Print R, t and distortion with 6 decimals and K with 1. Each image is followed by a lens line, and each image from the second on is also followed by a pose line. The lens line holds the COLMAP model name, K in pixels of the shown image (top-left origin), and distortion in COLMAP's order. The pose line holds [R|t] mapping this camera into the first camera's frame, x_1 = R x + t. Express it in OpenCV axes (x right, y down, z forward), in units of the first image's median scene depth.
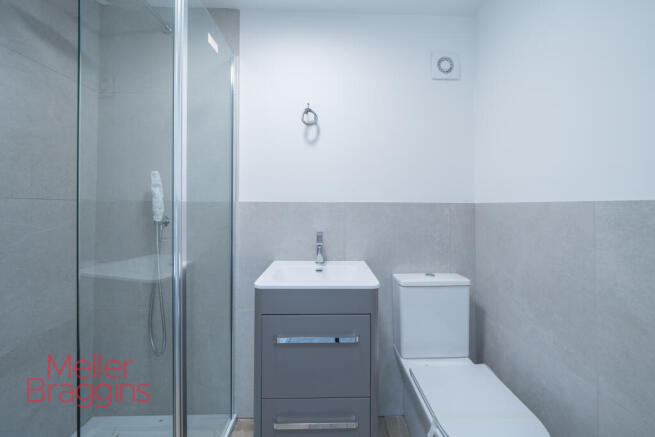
lens RADIAL K [[227.4, 0, 329.3], [0, 227.4, 203.5], [0, 0, 1]] dist [-0.000598, -0.000104]
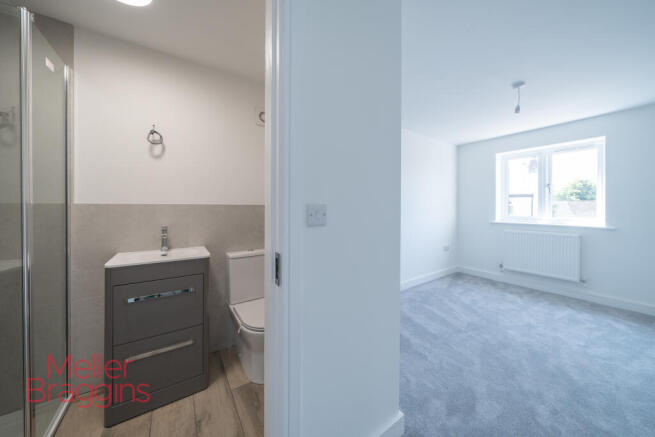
lens RADIAL K [[227.4, 0, 329.3], [0, 227.4, 203.5], [0, 0, 1]] dist [-0.000598, -0.000104]
pose [[0.833372, 0.001009, 0.552712, 0.025162], [0.005693, 0.999930, -0.010410, 0.009437], [-0.552683, 0.011822, 0.833308, -0.635259]]
